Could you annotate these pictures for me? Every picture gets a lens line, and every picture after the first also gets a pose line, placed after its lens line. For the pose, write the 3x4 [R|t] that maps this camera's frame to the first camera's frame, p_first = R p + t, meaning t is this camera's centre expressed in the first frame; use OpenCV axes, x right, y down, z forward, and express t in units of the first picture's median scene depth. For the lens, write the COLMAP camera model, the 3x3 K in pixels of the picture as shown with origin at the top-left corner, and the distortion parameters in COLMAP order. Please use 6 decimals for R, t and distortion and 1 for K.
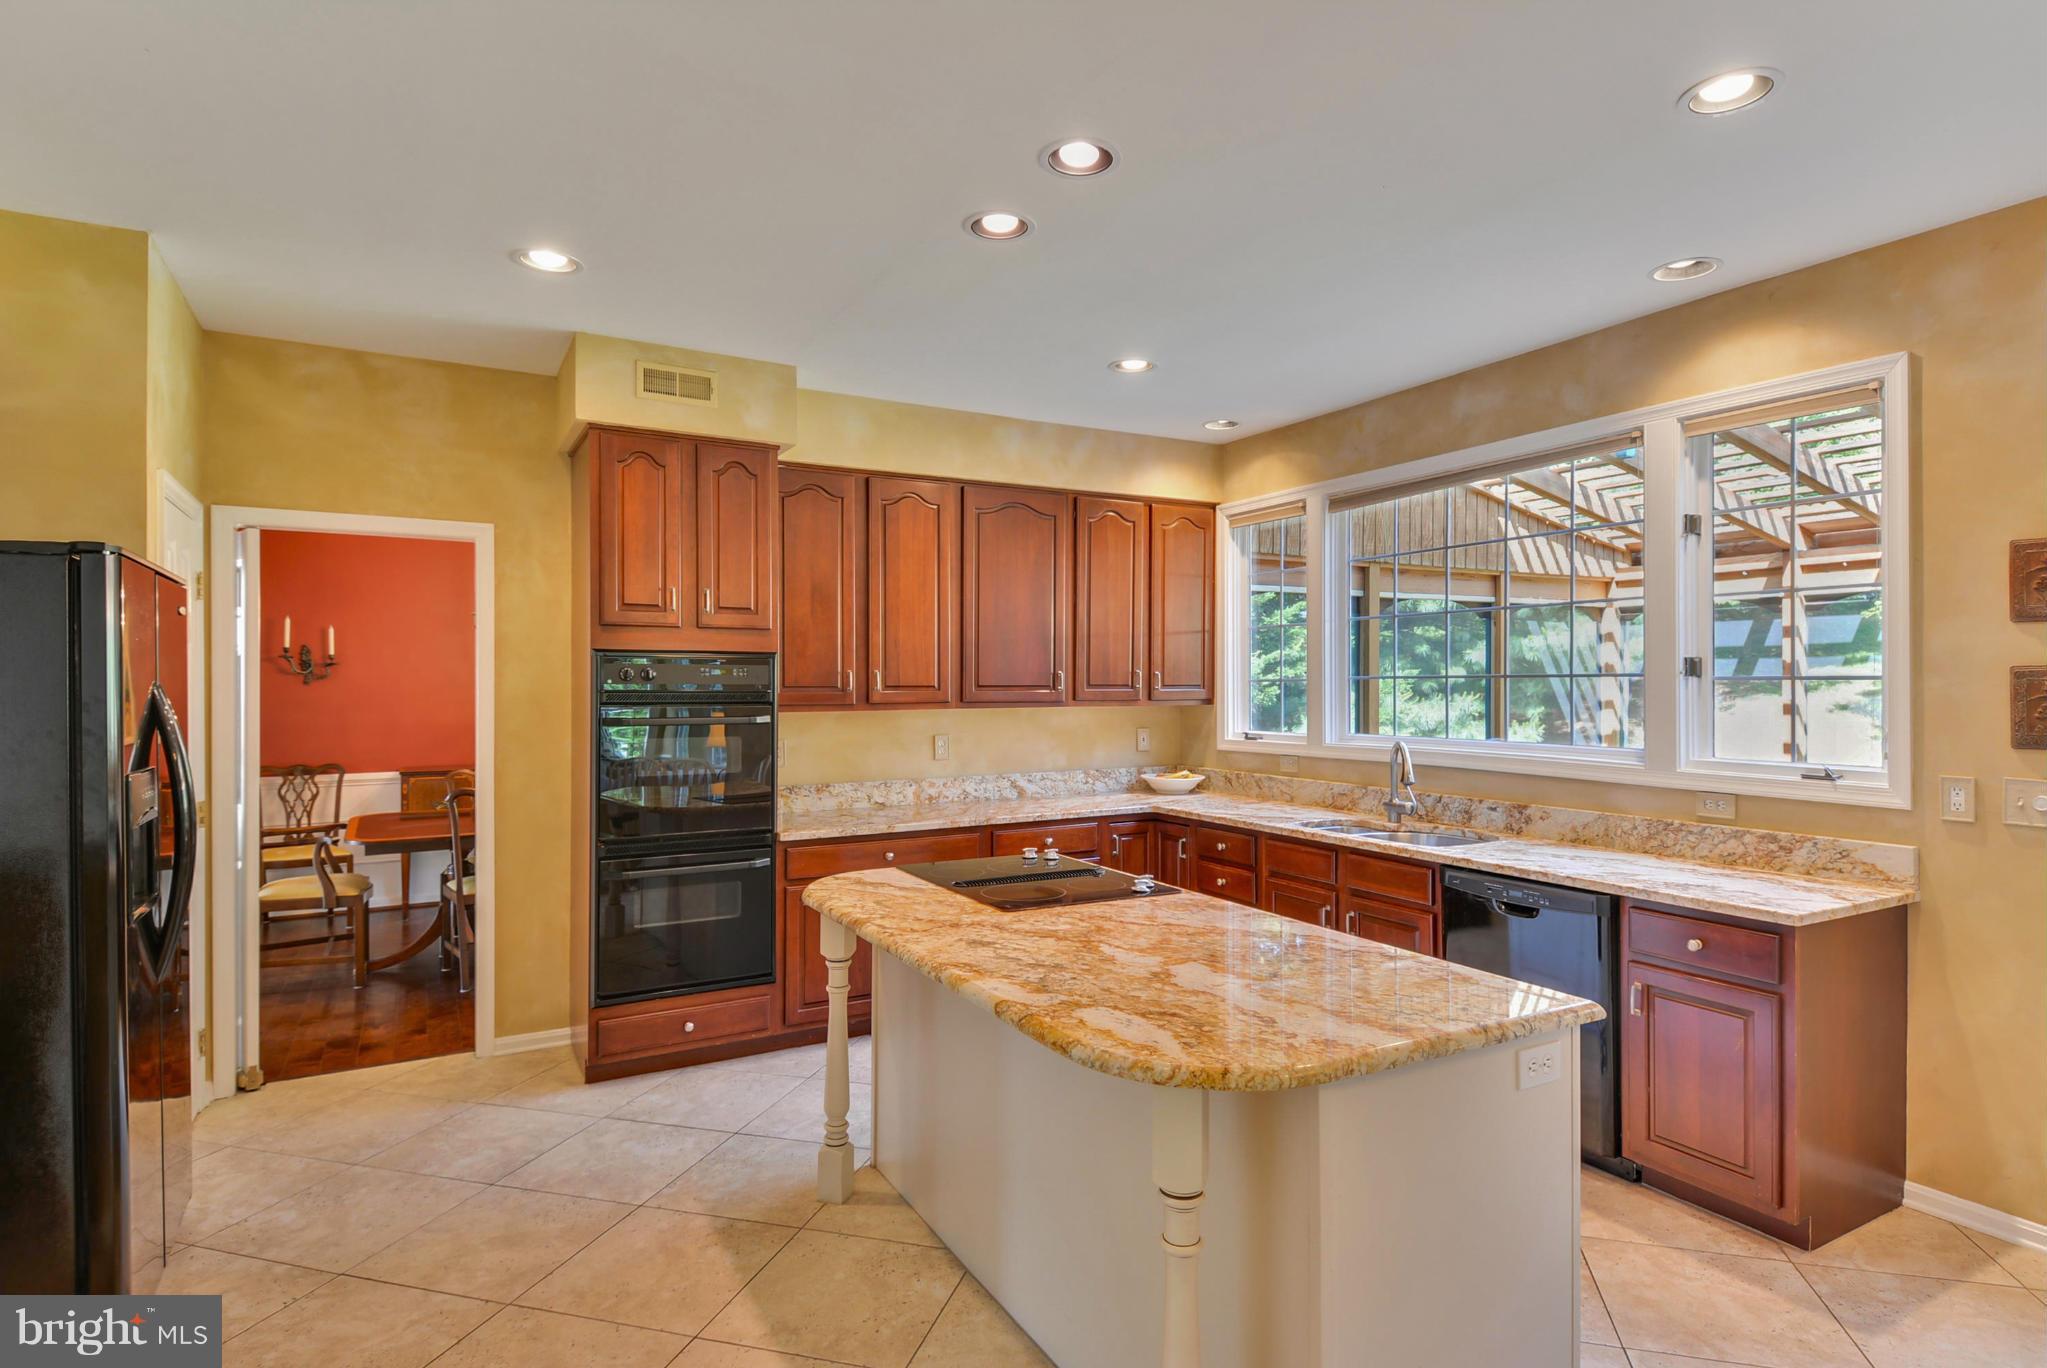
lens RADIAL K [[1073.3, 0, 1026.9], [0, 1073.3, 690.5], [0, 0, 1]] dist [0.027750, -0.000030]
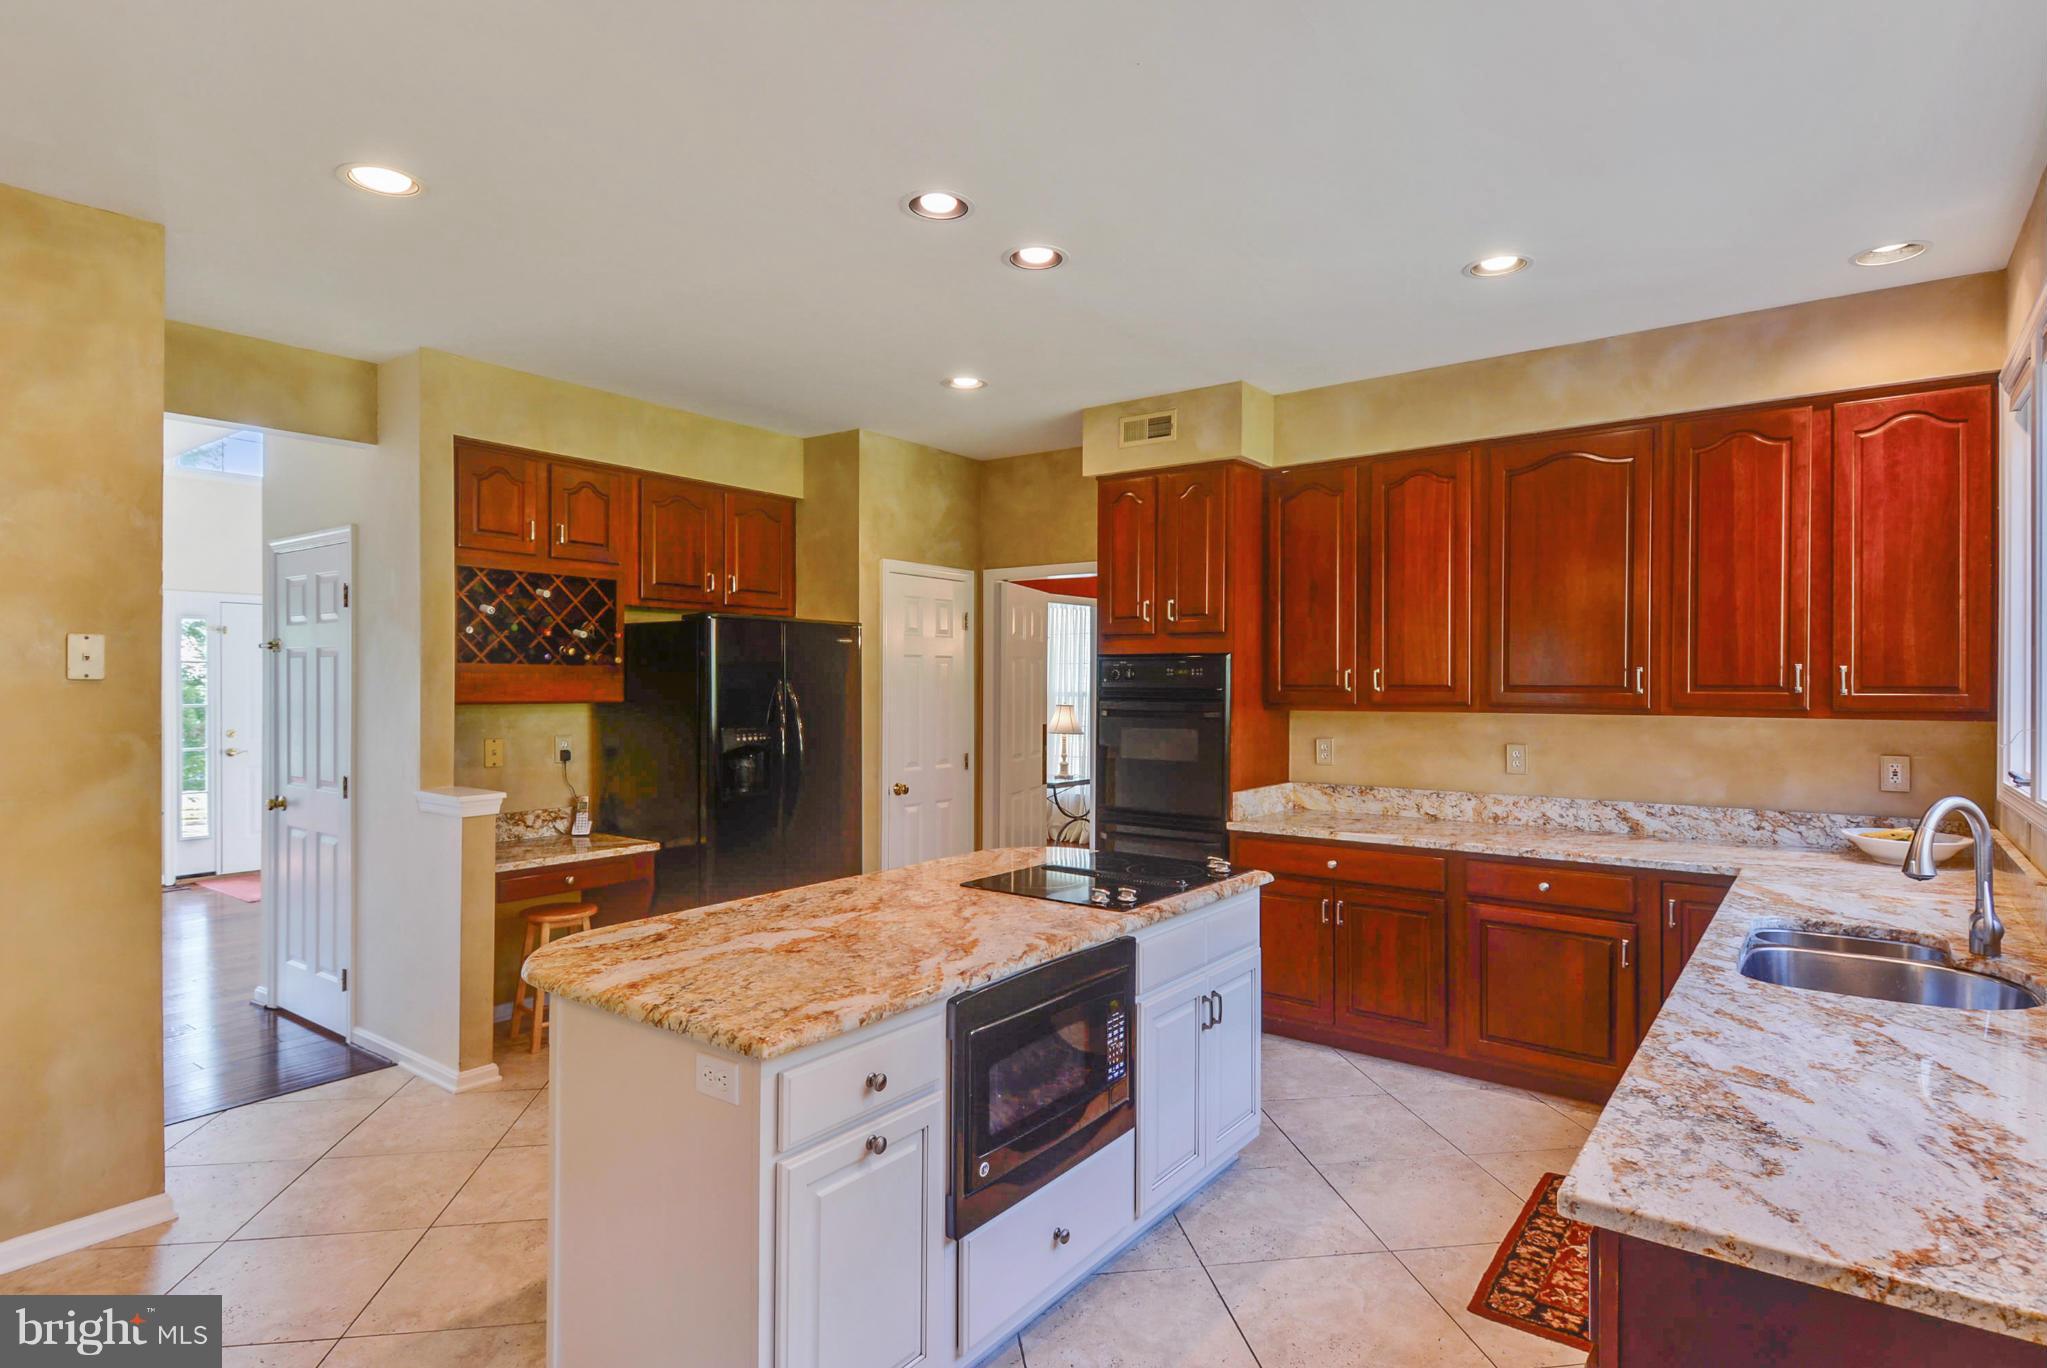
lens RADIAL K [[1073.3, 0, 1027.3], [0, 1073.3, 677.6], [0, 0, 1]] dist [0.027750, -0.000030]
pose [[0.399485, 0.000416, -0.916739, 0.567412], [-0.006249, 0.999978, -0.002269, -0.006510], [0.916718, 0.006635, 0.399479, 0.330250]]
